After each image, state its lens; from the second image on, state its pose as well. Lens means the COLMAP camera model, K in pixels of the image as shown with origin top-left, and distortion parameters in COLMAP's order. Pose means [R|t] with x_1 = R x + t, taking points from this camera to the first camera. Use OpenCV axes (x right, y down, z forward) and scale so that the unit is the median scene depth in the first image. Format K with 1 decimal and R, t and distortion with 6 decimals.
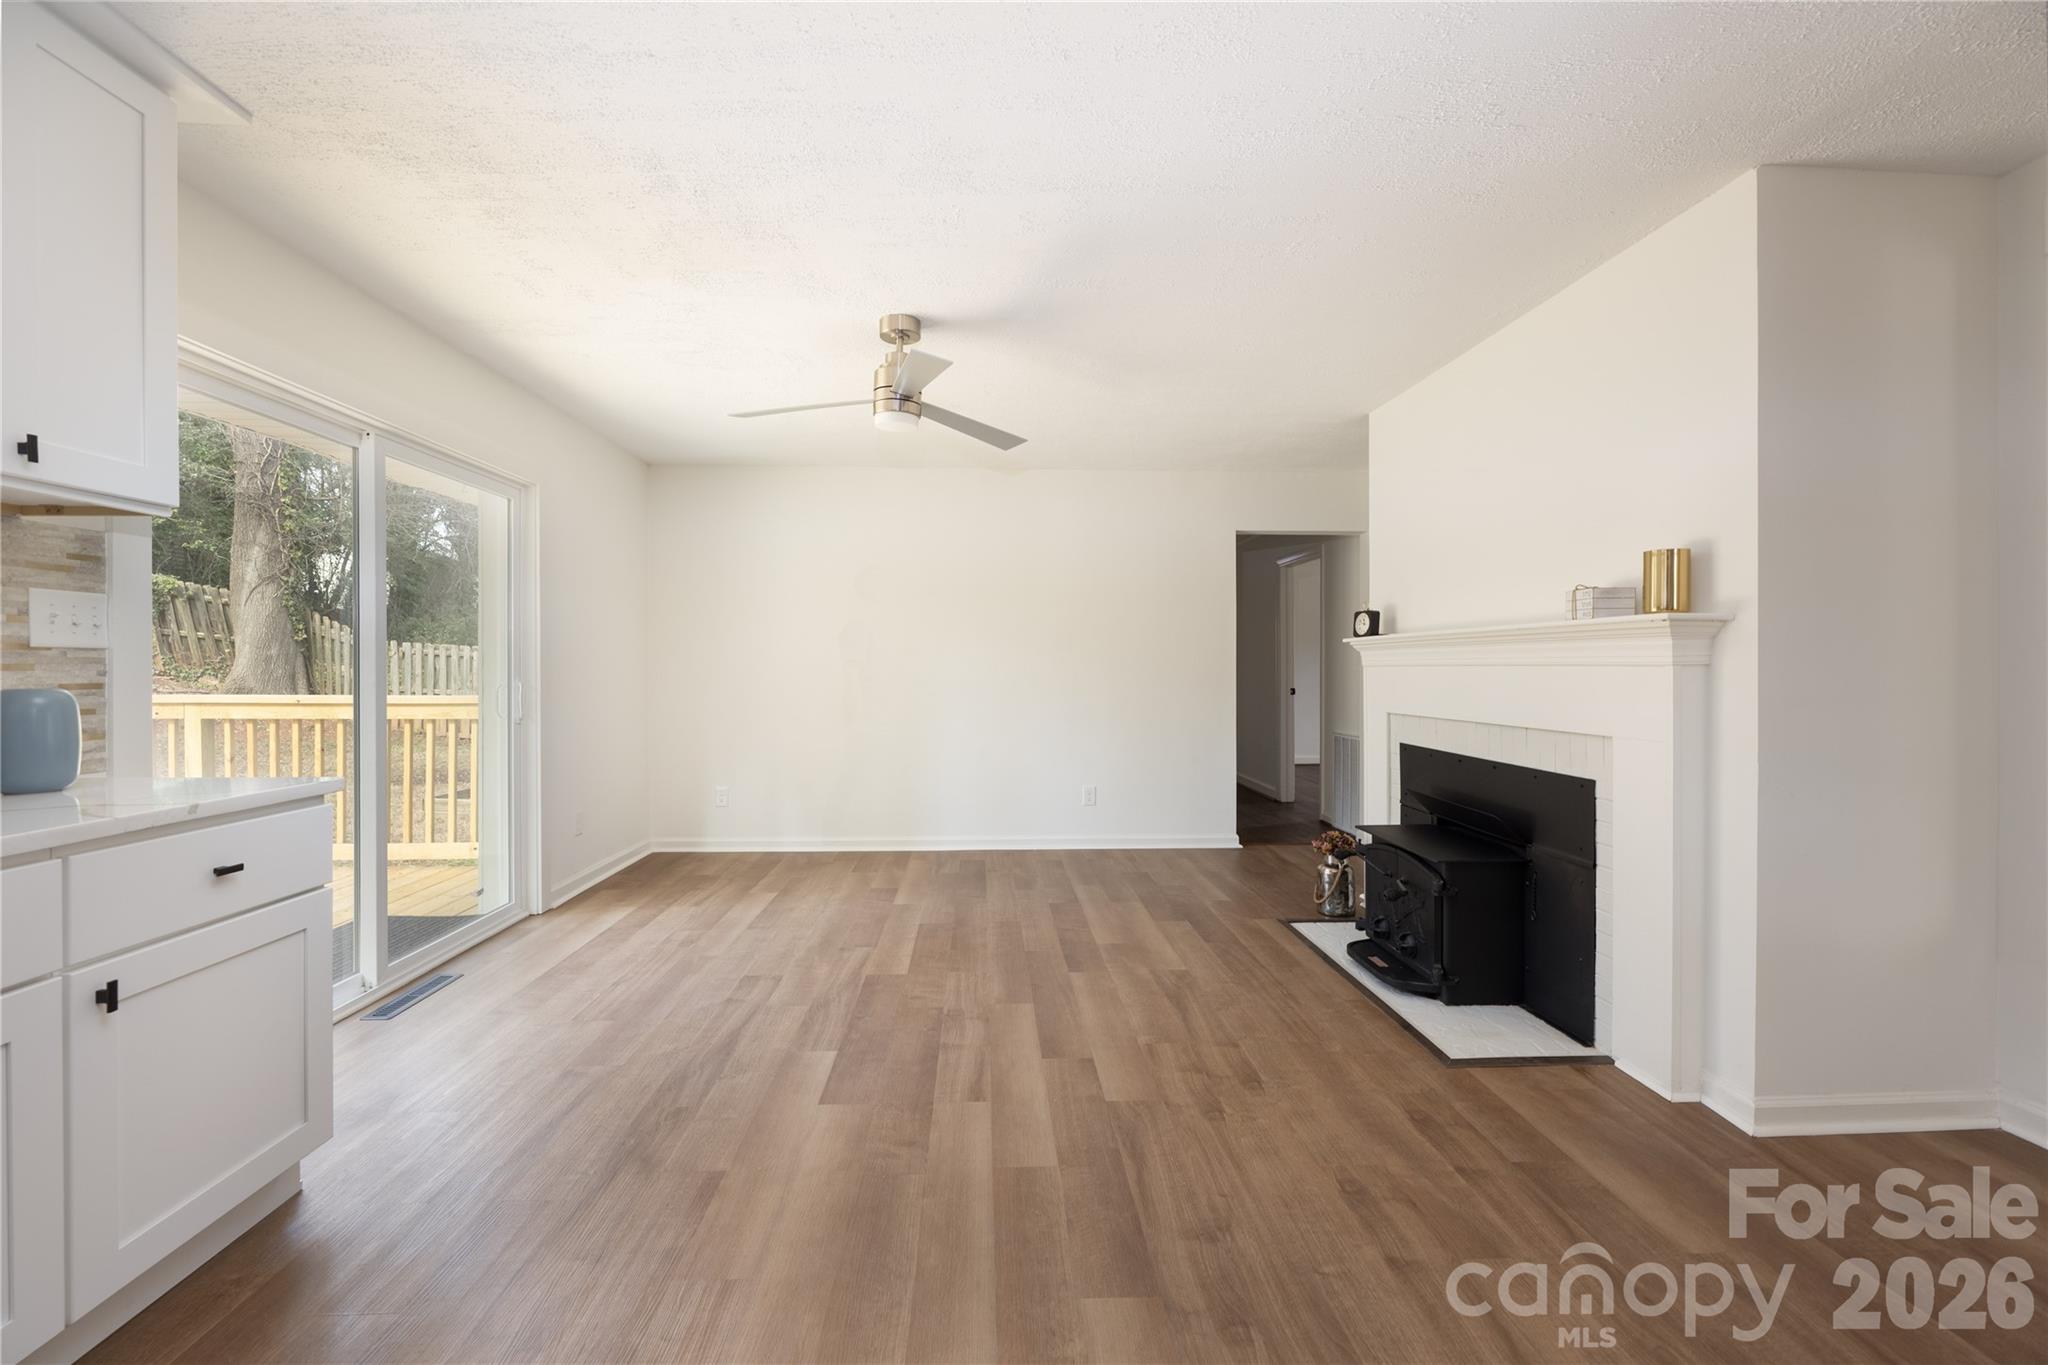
lens RADIAL K [[817.4, 0, 1015.5], [0, 817.4, 677.3], [0, 0, 1]] dist [-0.001572, -0.000116]
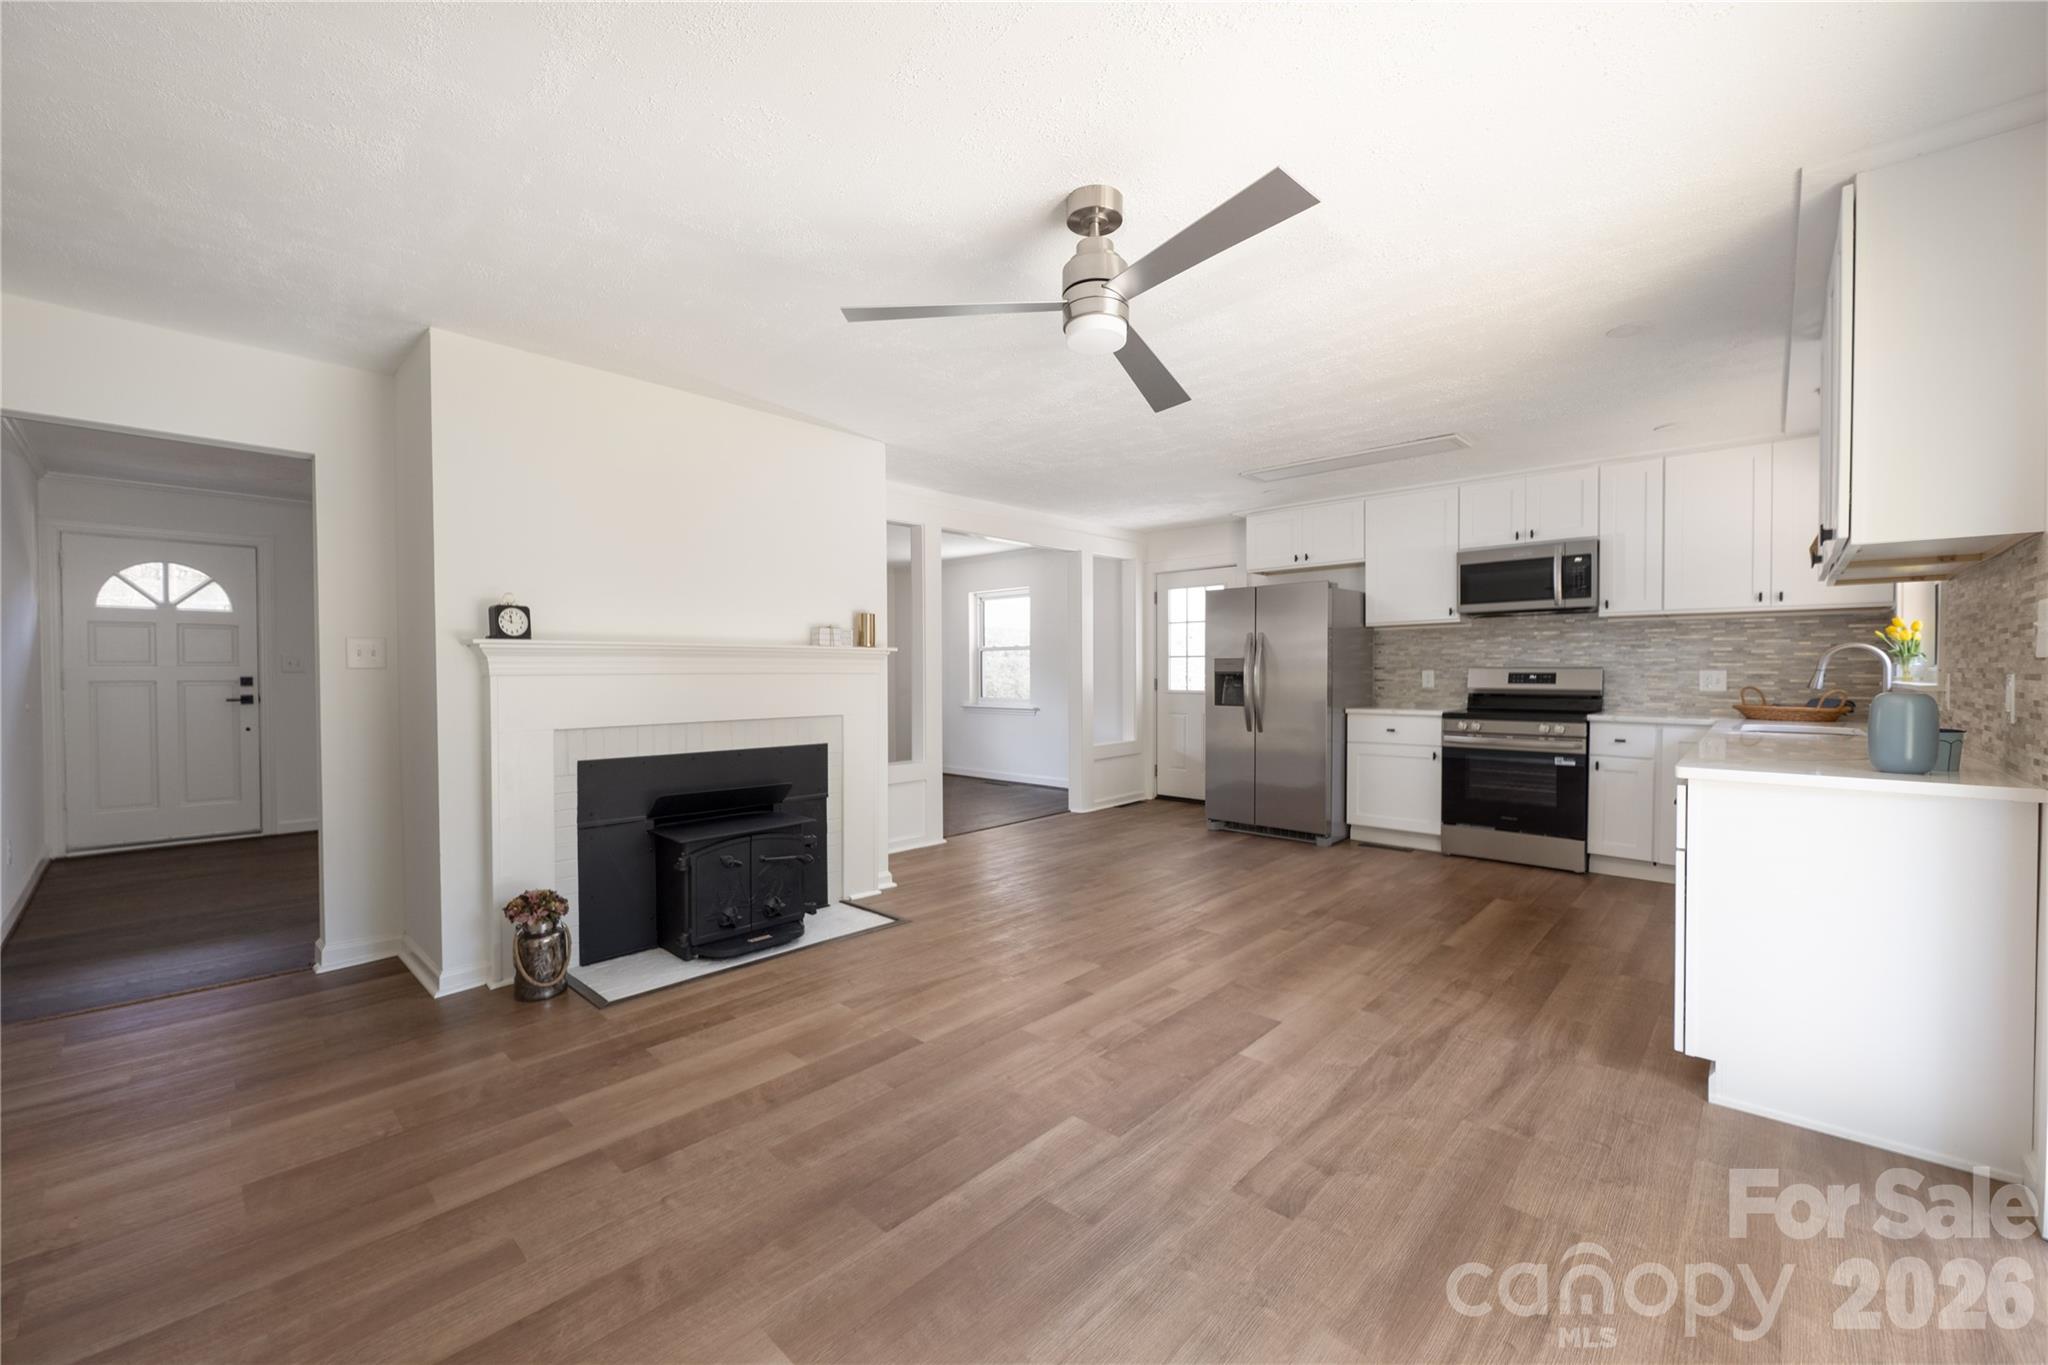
lens RADIAL K [[817.4, 0, 1015.5], [0, 817.4, 677.3], [0, 0, 1]] dist [-0.001572, -0.000116]
pose [[-0.698770, -0.004186, 0.715334, -0.701224], [0.011753, 0.999781, 0.017332, -0.030306], [-0.715250, 0.020518, -0.698568, 1.777019]]
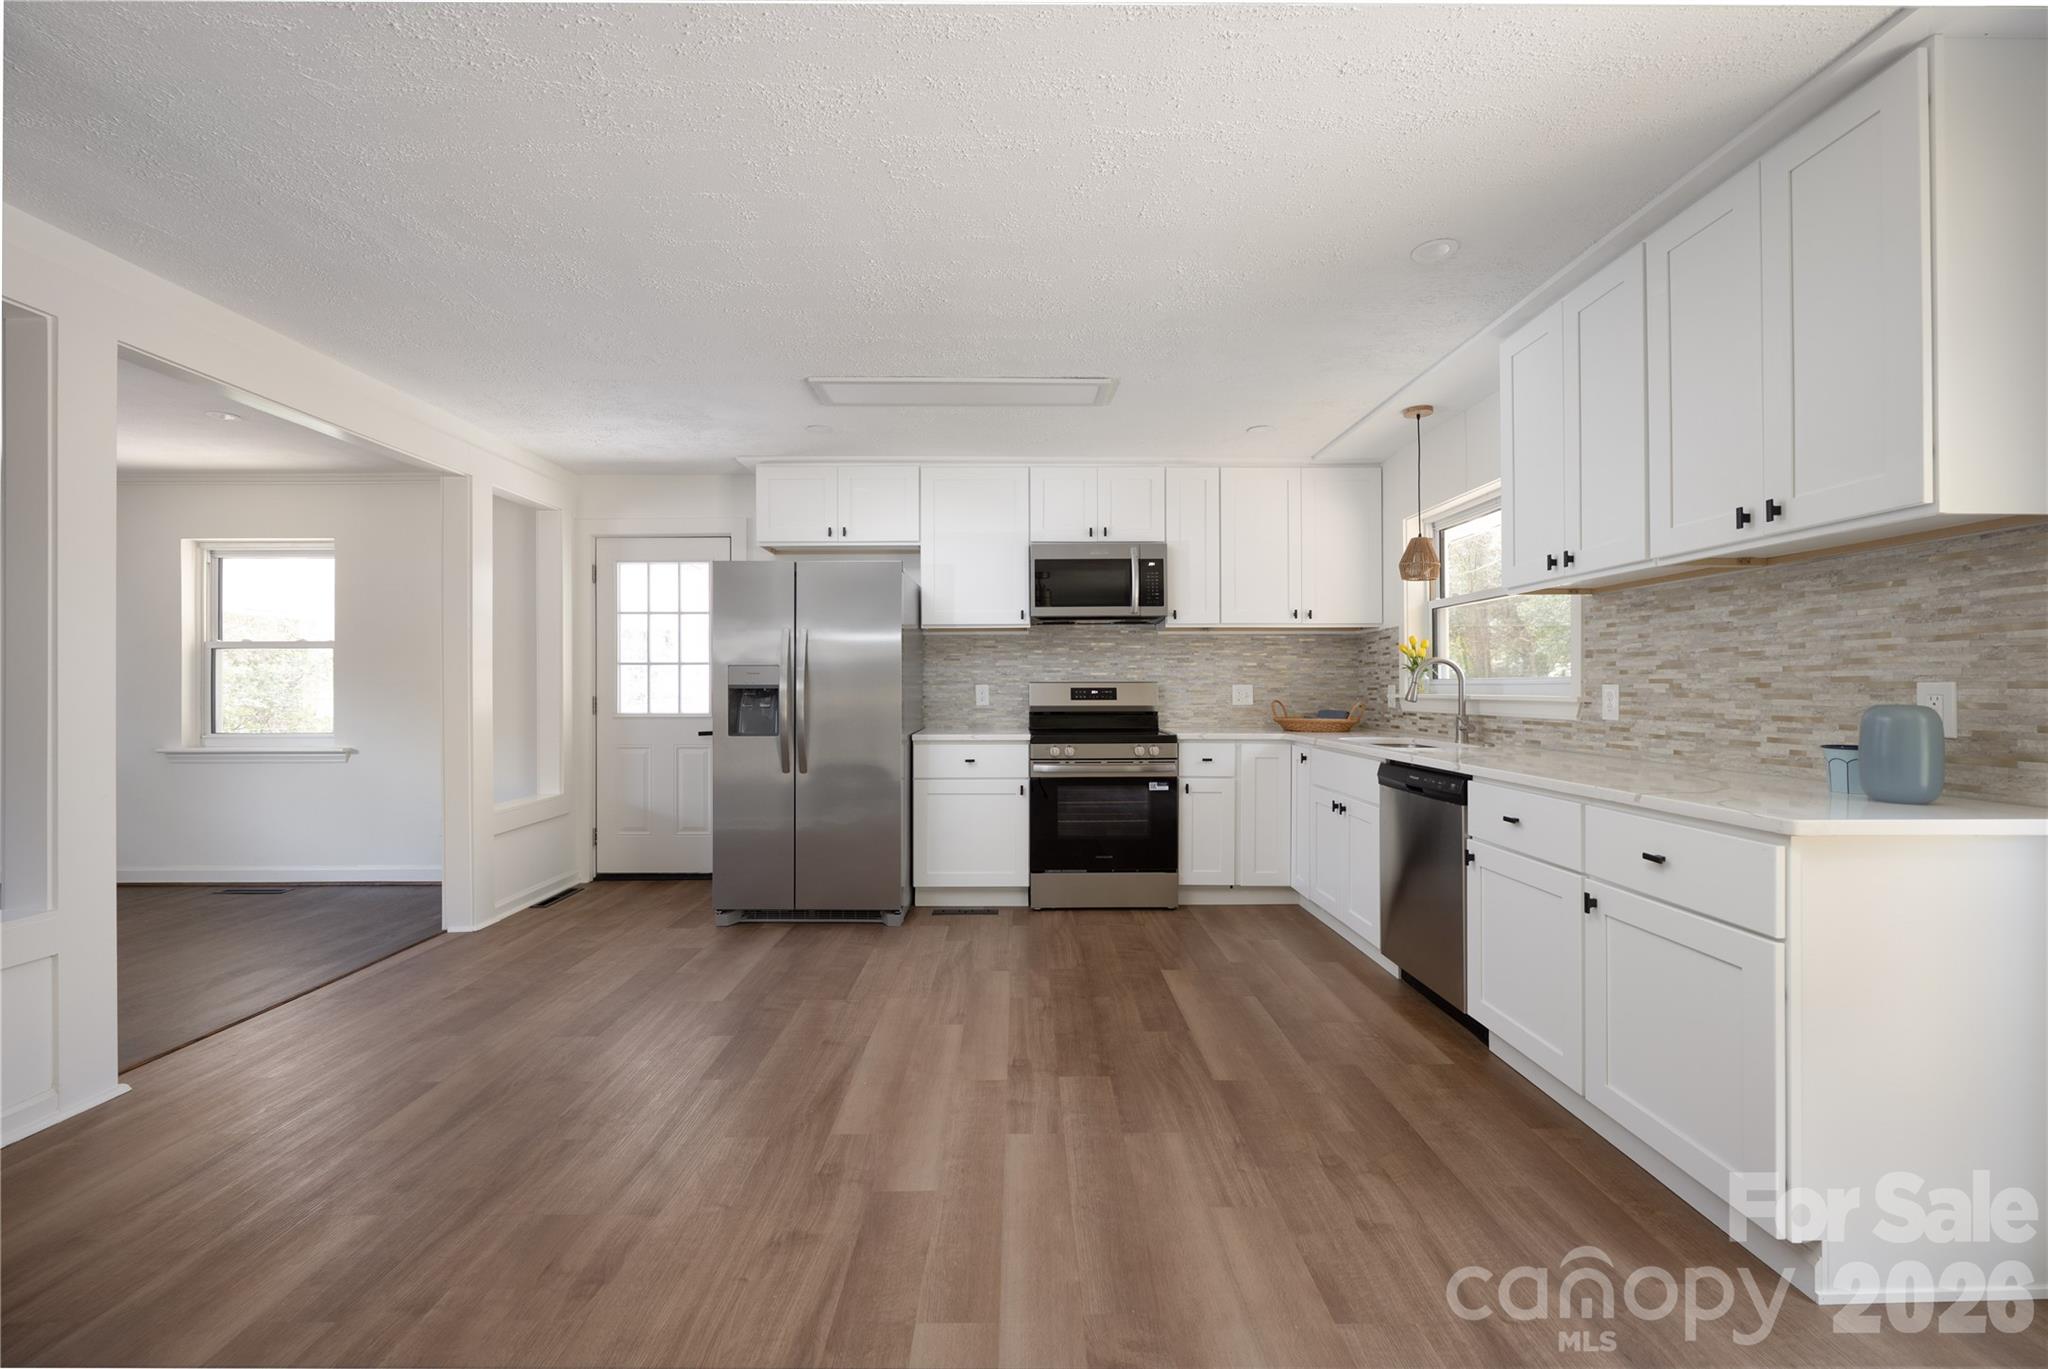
lens RADIAL K [[817.0, 0, 1024.0], [0, 817.0, 684.5], [0, 0, 1]] dist [-0.003656, -0.000306]
pose [[-0.999434, 0.001975, 0.033577, -0.056673], [0.002286, 0.999955, 0.009203, -0.015509], [-0.033557, 0.009275, -0.999394, 1.274168]]
